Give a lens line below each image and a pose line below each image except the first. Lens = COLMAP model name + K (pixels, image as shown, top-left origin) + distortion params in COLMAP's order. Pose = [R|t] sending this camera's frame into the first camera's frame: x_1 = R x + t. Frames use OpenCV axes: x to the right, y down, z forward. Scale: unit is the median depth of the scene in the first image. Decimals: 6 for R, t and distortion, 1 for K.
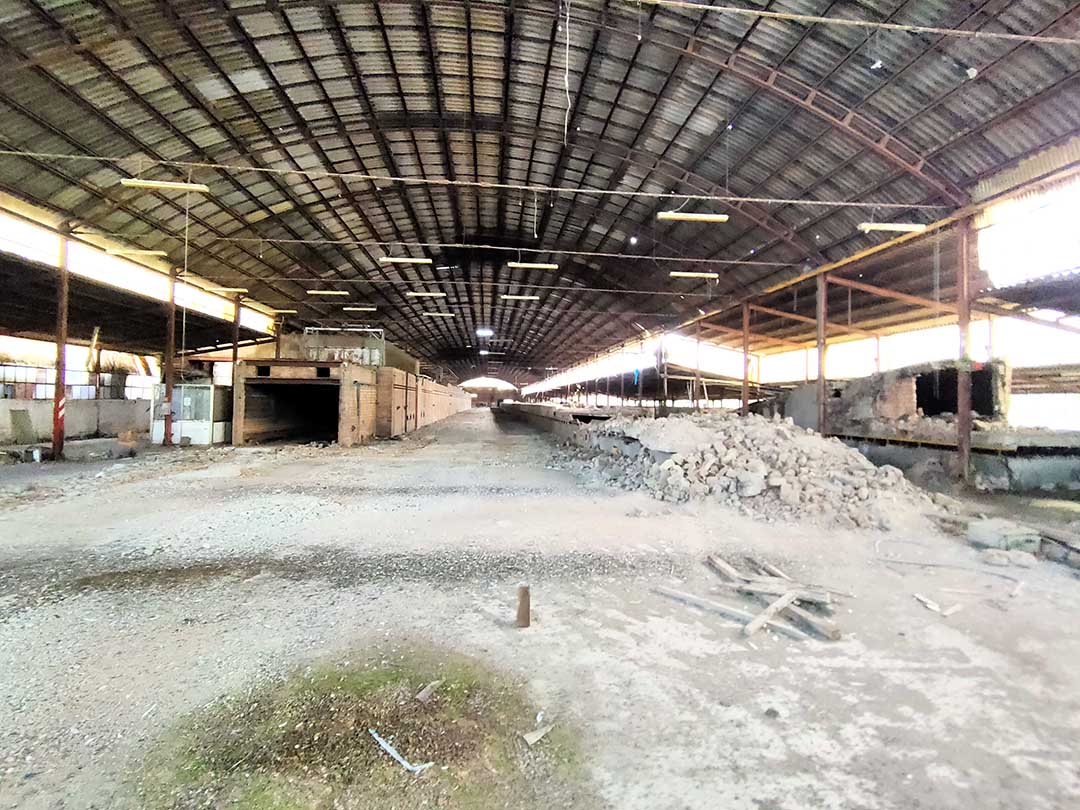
lens RADIAL K [[508.5, 0, 536.8], [0, 508.5, 391.9], [0, 0, 1]] dist [0.003918, -0.003975]
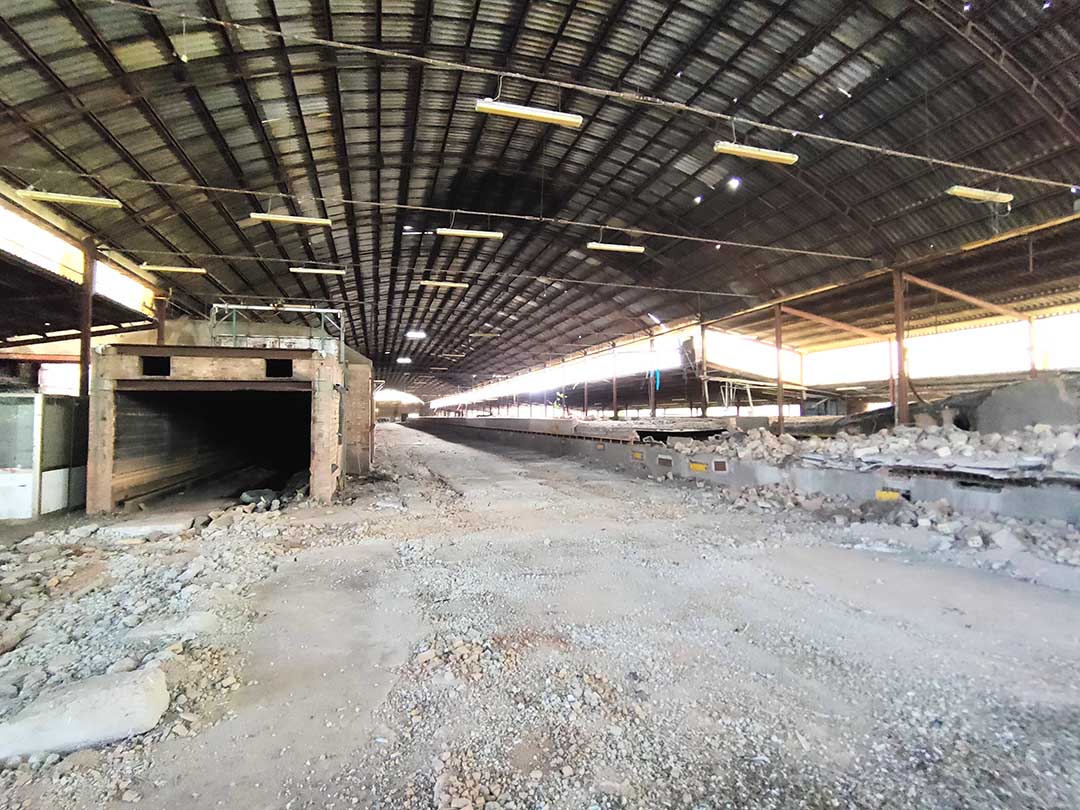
lens RADIAL K [[513.5, 0, 538.2], [0, 513.5, 395.5], [0, 0, 1]] dist [0.004371, 0.000873]
pose [[0.978950, -0.017647, 0.203338, -0.227689], [0.021097, 0.999668, -0.014809, 0.004081], [-0.203009, 0.018787, 0.978997, 0.353893]]
